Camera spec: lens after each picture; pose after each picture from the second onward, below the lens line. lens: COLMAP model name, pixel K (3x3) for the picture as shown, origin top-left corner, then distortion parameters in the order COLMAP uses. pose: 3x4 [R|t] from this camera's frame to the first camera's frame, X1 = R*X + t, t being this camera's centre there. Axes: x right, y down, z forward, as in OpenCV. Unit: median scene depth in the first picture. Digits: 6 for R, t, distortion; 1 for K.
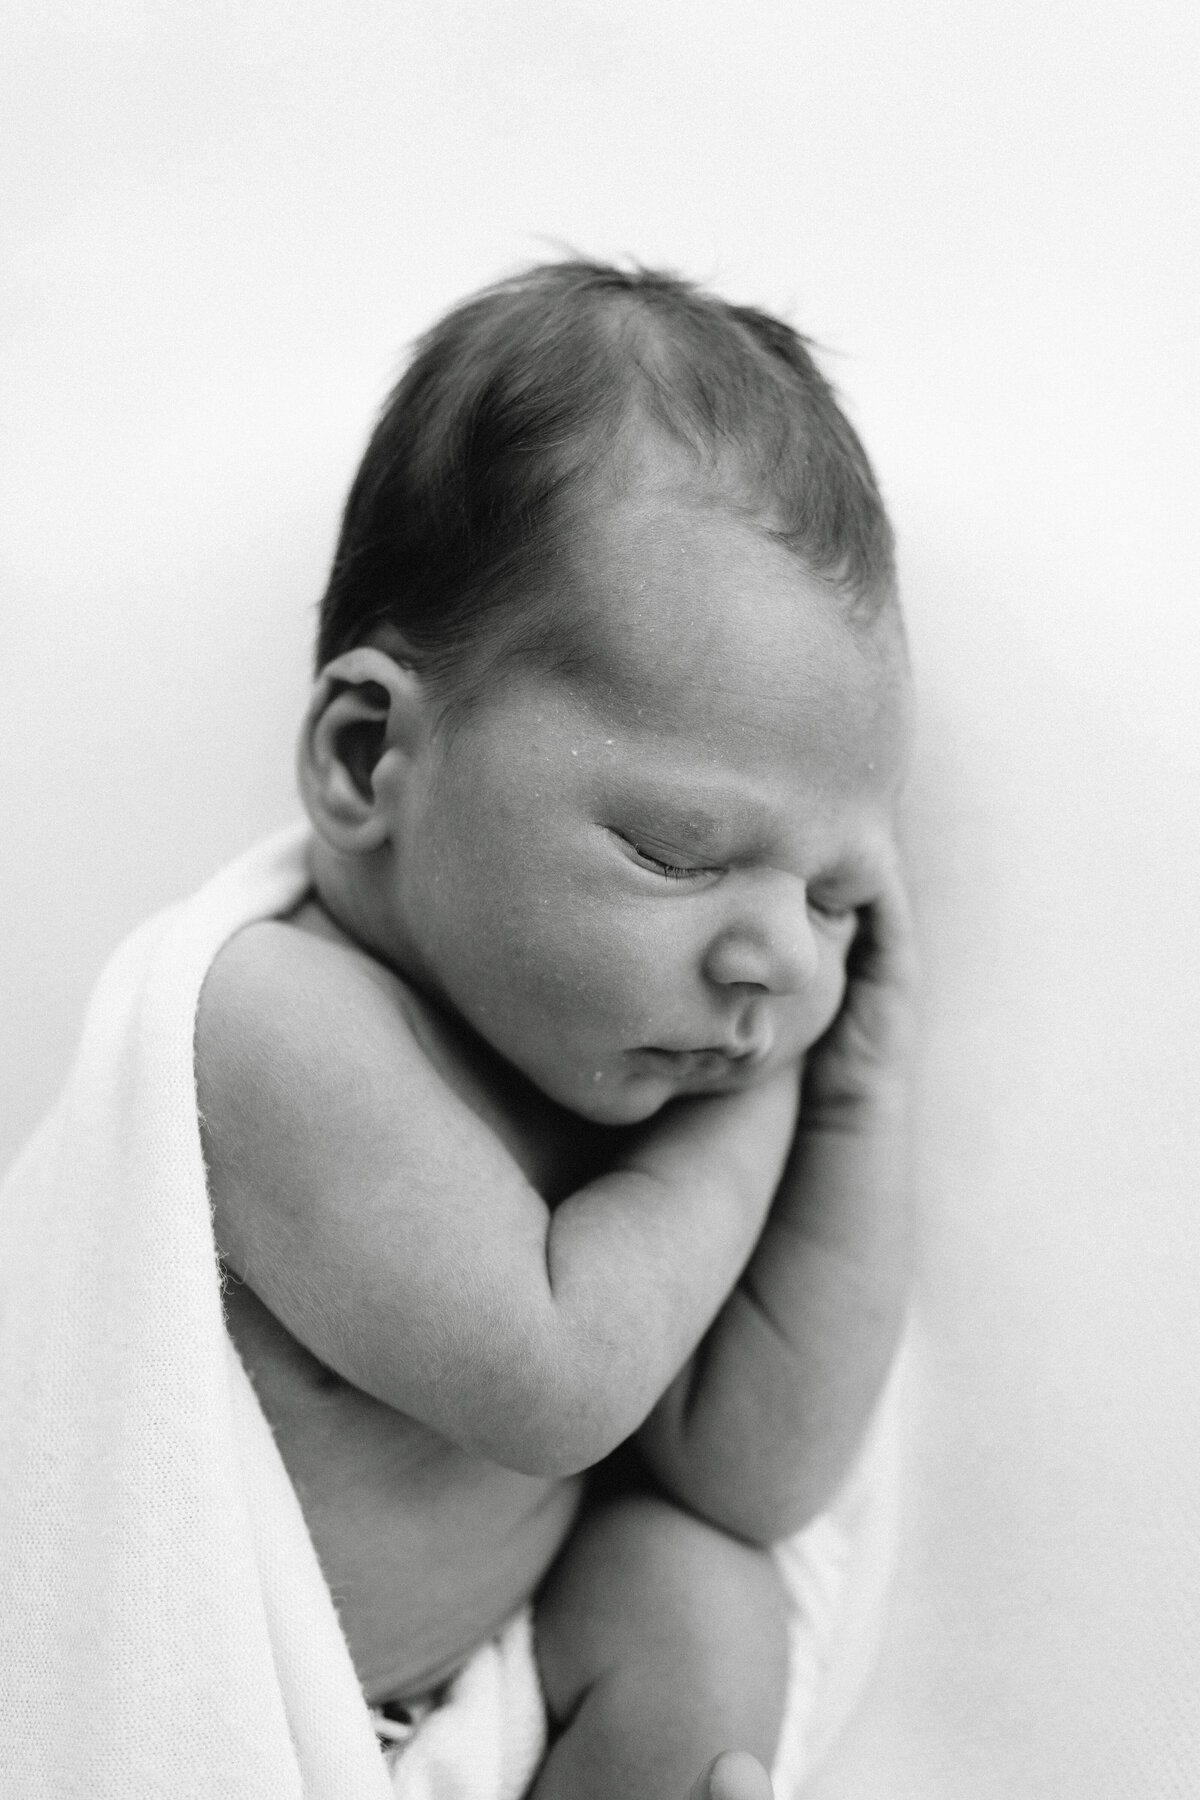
lens RADIAL K [[1764.9, 0, 592.6], [0, 1764.9, 907.9], [0, 0, 1]] dist [-0.014302, 0.000000]
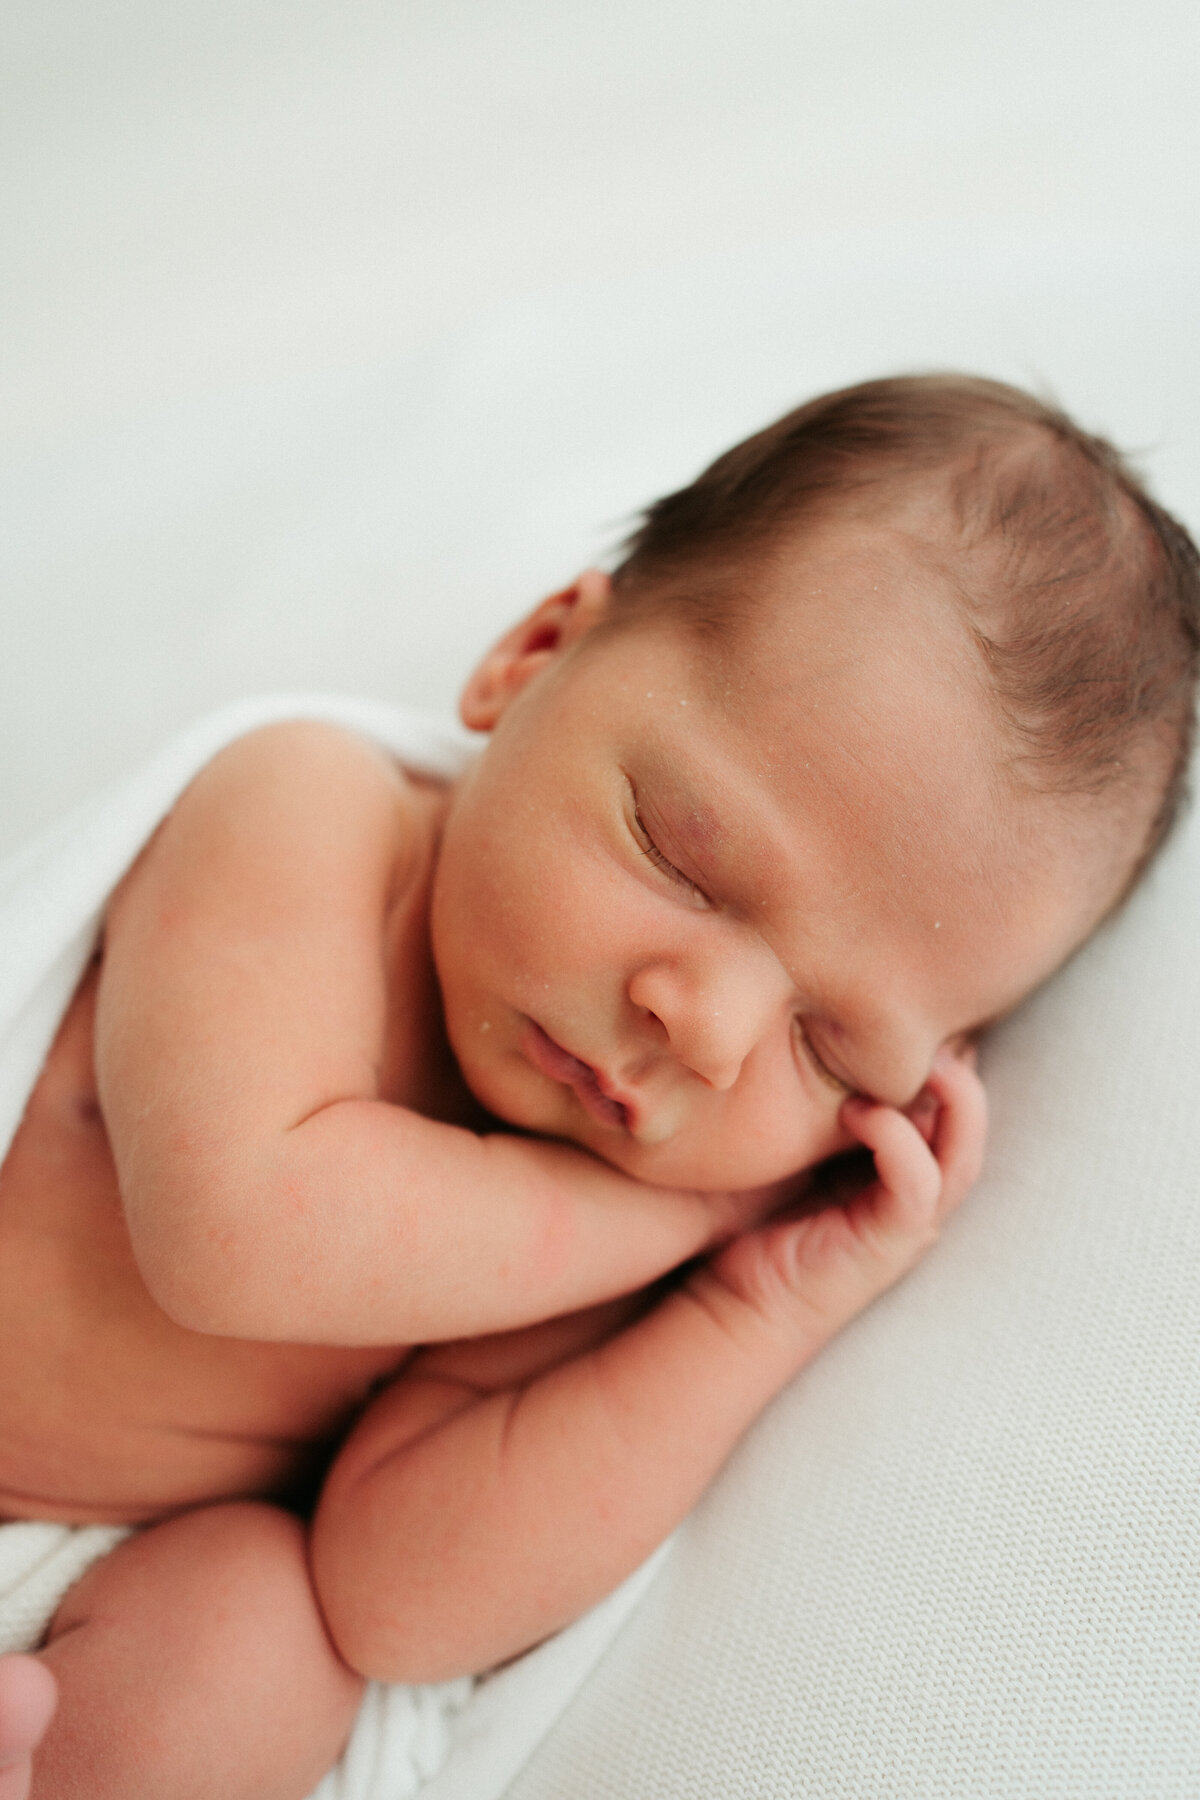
lens RADIAL K [[1764.9, 0, 604.9], [0, 1764.9, 896.0], [0, 0, 1]] dist [-0.014302, 0.000000]
pose [[0.729650, 0.535342, -0.425464, 0.413172], [-0.625975, 0.773347, -0.100449, 0.100441], [0.275257, 0.339622, 0.899384, 0.179385]]
